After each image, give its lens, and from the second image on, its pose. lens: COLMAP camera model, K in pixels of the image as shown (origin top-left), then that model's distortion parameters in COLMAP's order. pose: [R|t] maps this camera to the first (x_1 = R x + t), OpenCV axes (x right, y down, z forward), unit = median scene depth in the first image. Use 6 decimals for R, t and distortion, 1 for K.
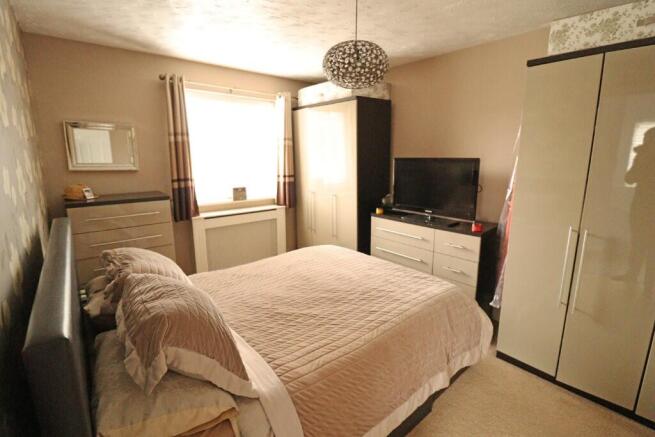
lens RADIAL K [[308.3, 0, 332.2], [0, 308.3, 214.7], [0, 0, 1]] dist [-0.012895, -0.004850]
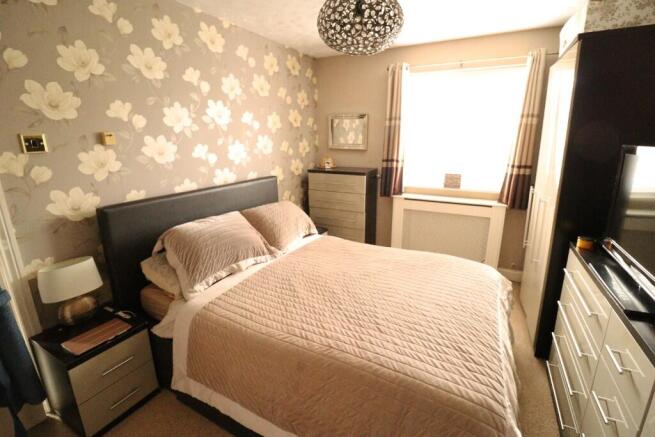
lens RADIAL K [[308.3, 0, 332.9], [0, 308.3, 217.4], [0, 0, 1]] dist [-0.012895, -0.004850]
pose [[0.351765, 0.235416, -0.906003, 0.497269], [-0.171556, 0.967680, 0.184834, -0.083322], [0.920234, 0.090412, 0.380783, 0.395110]]
